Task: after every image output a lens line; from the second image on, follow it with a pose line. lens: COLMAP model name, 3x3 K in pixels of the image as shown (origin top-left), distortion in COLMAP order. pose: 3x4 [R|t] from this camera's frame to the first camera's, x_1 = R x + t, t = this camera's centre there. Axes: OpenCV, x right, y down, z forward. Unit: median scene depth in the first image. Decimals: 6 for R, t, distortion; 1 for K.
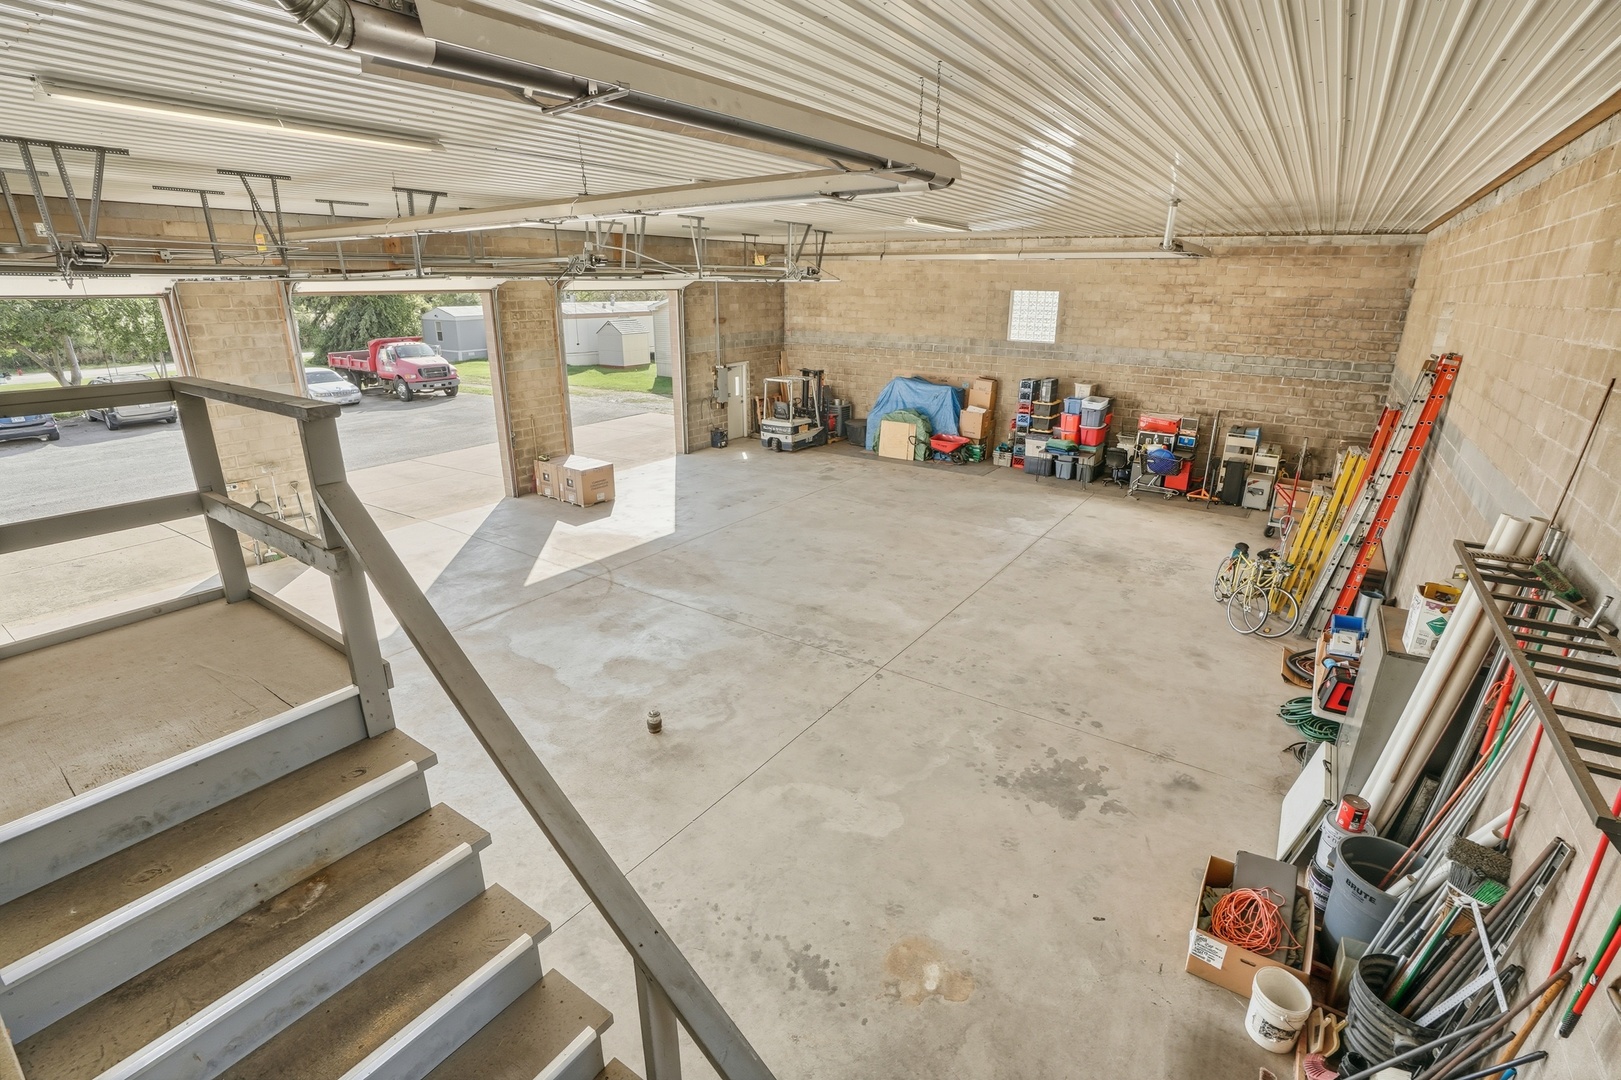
lens RADIAL K [[751.8, 0, 777.1], [0, 751.8, 538.8], [0, 0, 1]] dist [-0.065642, 0.023291]
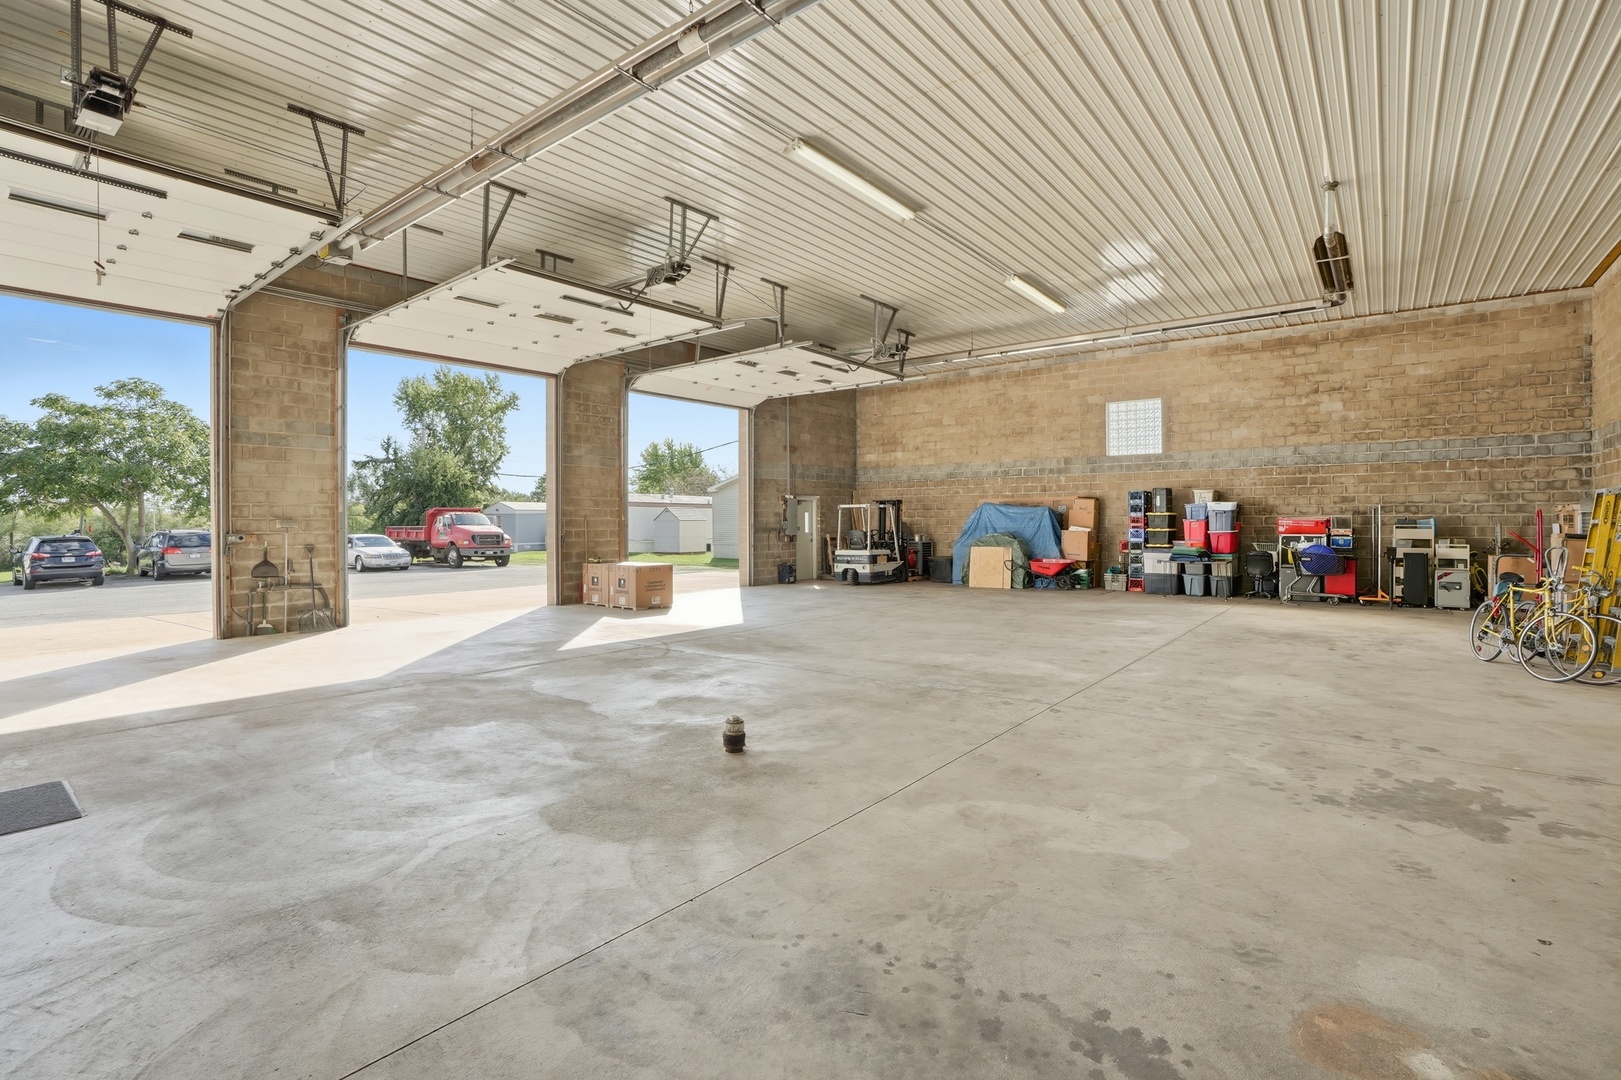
lens RADIAL K [[751.8, 0, 777.1], [0, 751.8, 538.8], [0, 0, 1]] dist [-0.065642, 0.023291]
pose [[0.998268, 0.003118, -0.058751, -0.045926], [-0.022039, 0.945699, -0.324297, 0.151841], [0.054549, 0.325030, 0.944129, 0.170587]]
